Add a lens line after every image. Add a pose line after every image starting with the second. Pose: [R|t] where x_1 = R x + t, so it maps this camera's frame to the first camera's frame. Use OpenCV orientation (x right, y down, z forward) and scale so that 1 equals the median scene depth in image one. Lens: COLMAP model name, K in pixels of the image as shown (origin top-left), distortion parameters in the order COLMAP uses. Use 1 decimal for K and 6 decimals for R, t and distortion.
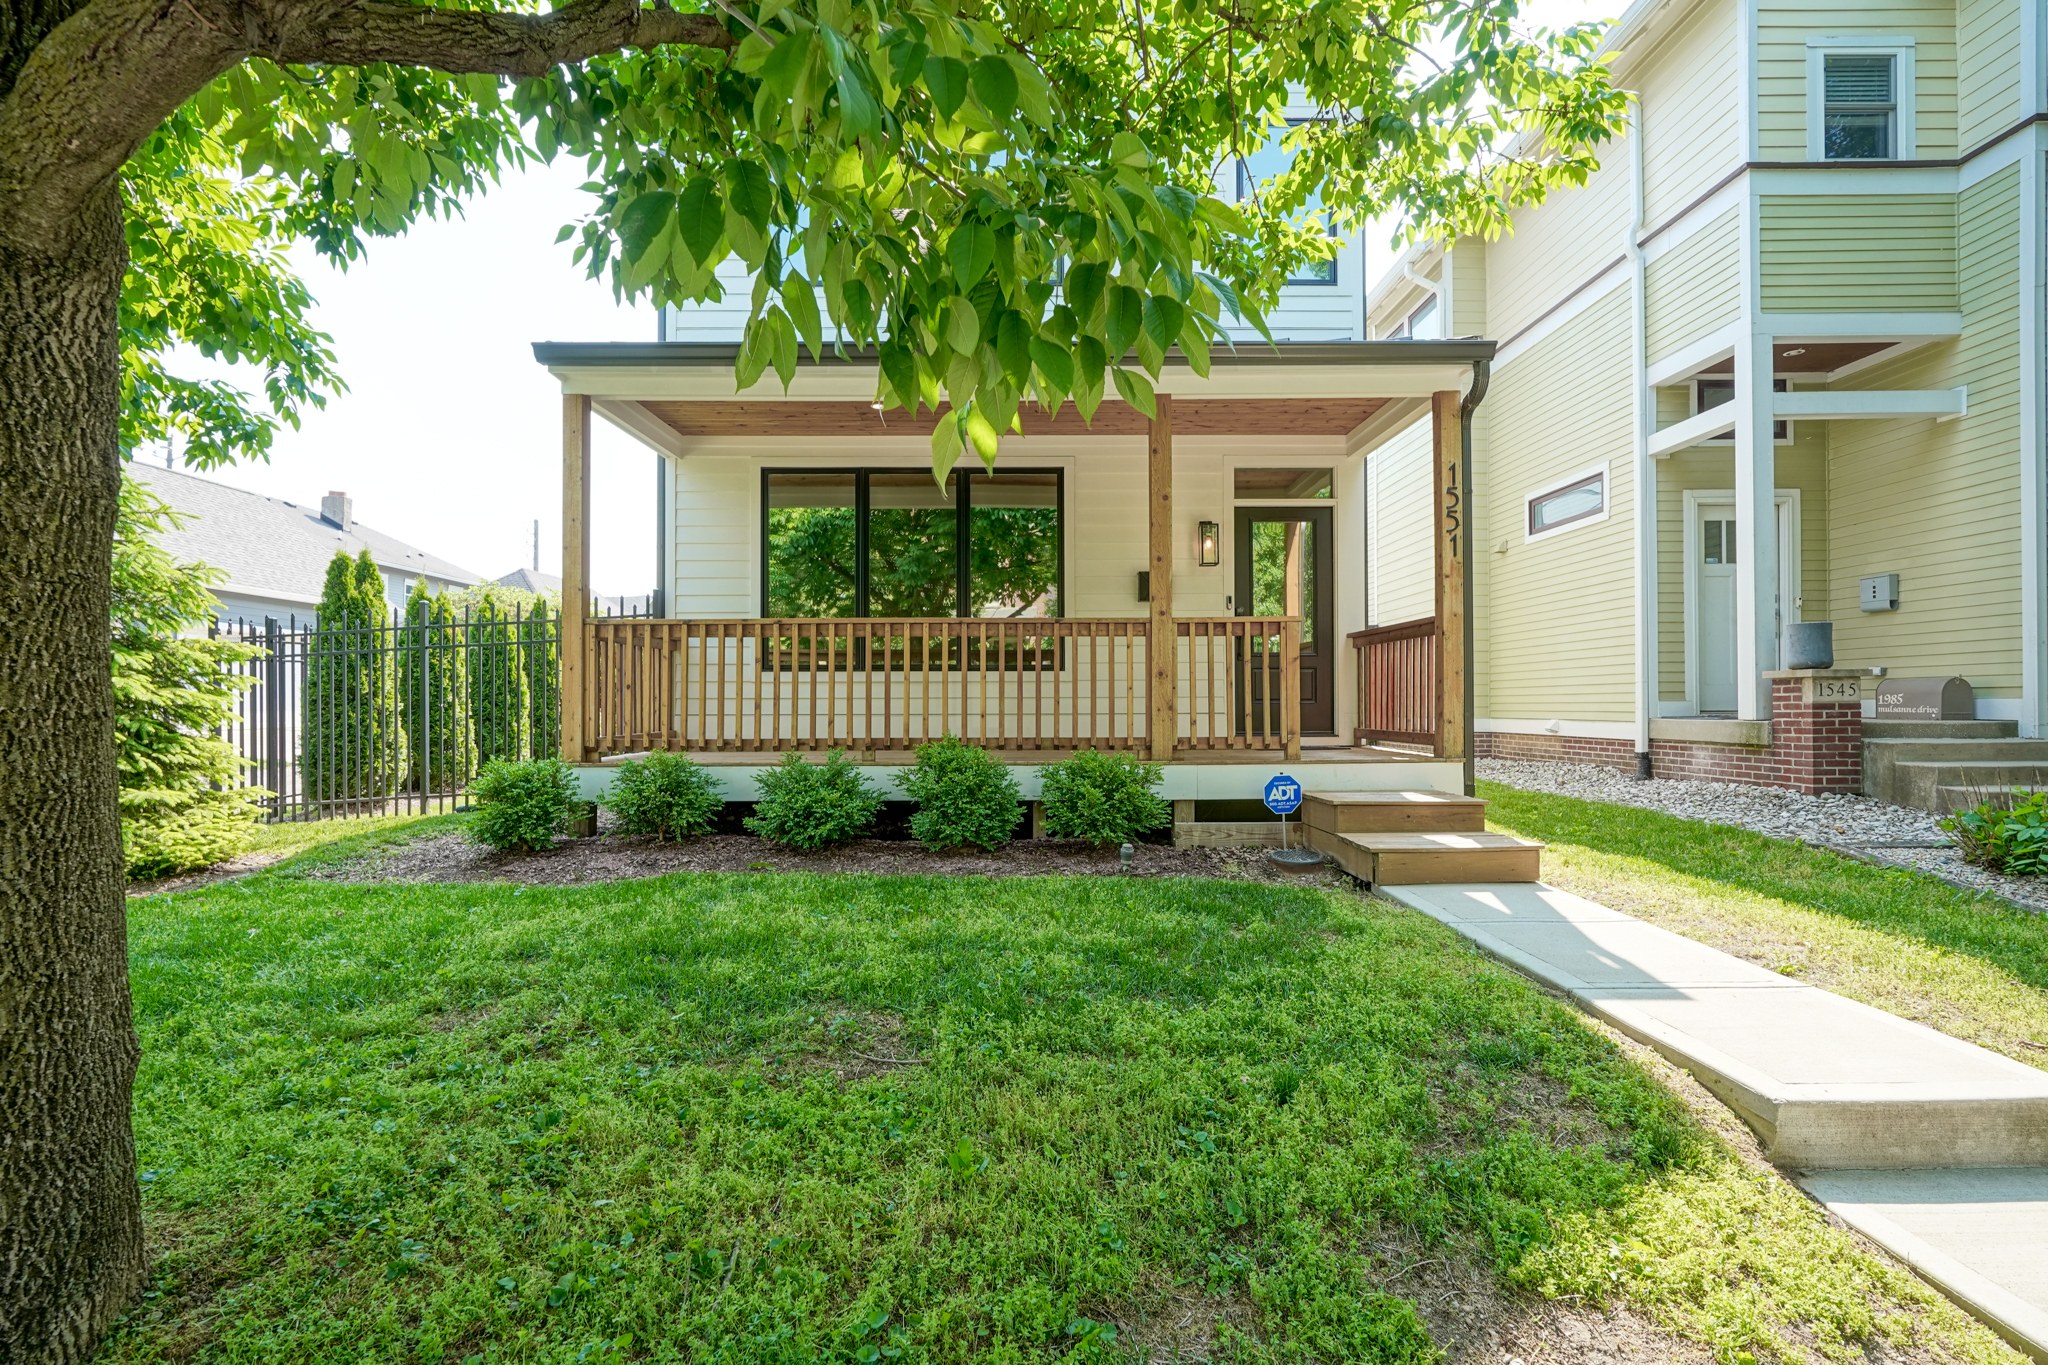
lens RADIAL K [[947.5, 0, 1017.7], [0, 947.5, 693.5], [0, 0, 1]] dist [0.012971, 0.000468]
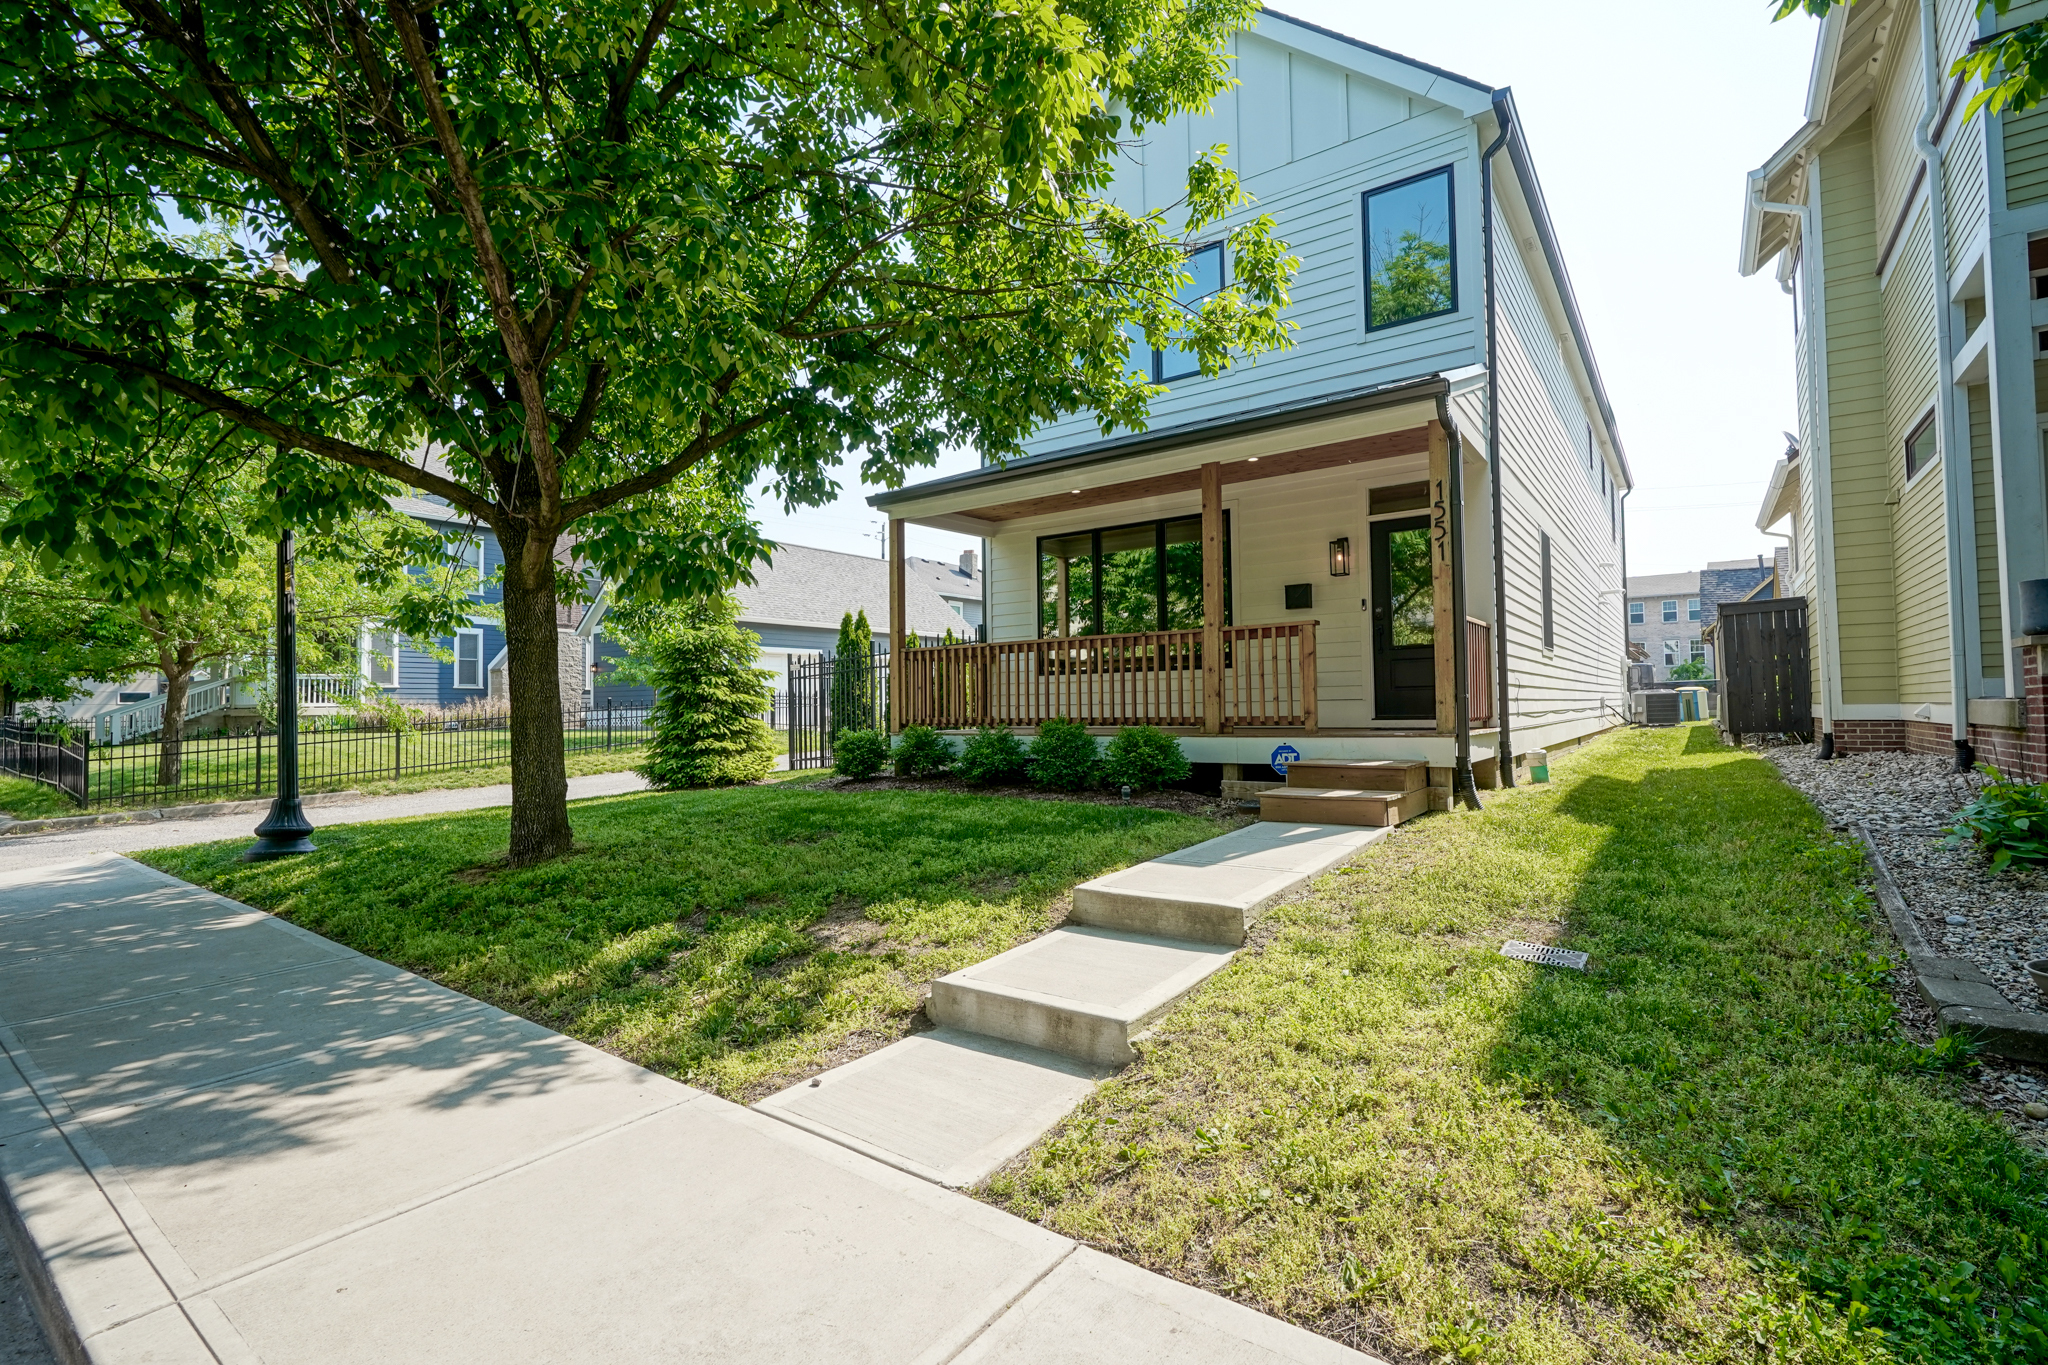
lens RADIAL K [[947.5, 0, 1031.8], [0, 947.5, 679.6], [0, 0, 1]] dist [0.012971, 0.000468]
pose [[0.807449, -0.027414, -0.589300, 0.584744], [0.020550, 0.999621, -0.018344, 0.009901], [0.589580, 0.002701, 0.807706, -0.189884]]
